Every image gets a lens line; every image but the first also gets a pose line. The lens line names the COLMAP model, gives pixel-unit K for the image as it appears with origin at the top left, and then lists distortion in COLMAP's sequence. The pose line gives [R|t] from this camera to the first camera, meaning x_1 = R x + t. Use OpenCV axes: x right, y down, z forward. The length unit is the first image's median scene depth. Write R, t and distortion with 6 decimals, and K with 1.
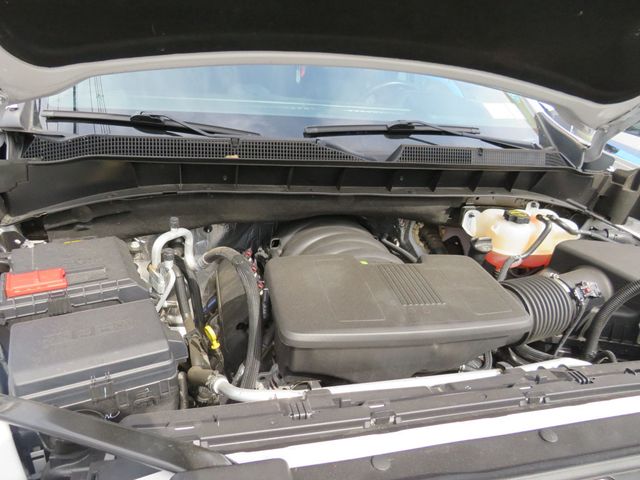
lens RADIAL K [[455.5, 0, 320.0], [0, 455.5, 240.0], [0, 0, 1]] dist [-0.045554, -0.003840]
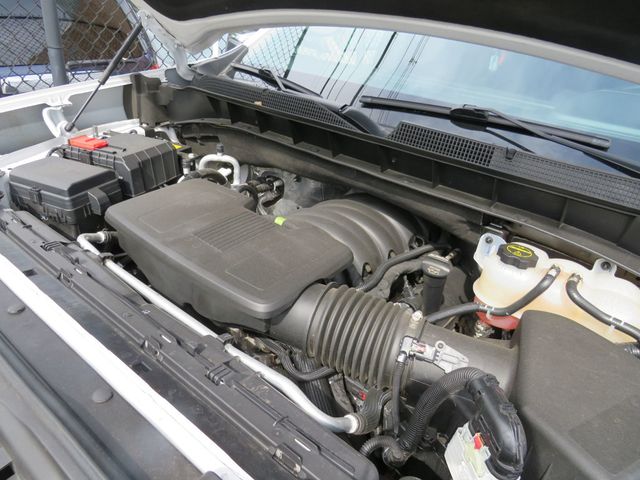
lens RADIAL K [[452.2, 0, 315.7], [0, 452.2, 249.9], [0, 0, 1]] dist [-0.024964, 0.001929]
pose [[0.604837, 0.348453, -0.716068, 0.724331], [-0.353155, 0.923299, 0.150999, -0.053662], [0.713761, 0.161553, 0.681503, 0.322187]]
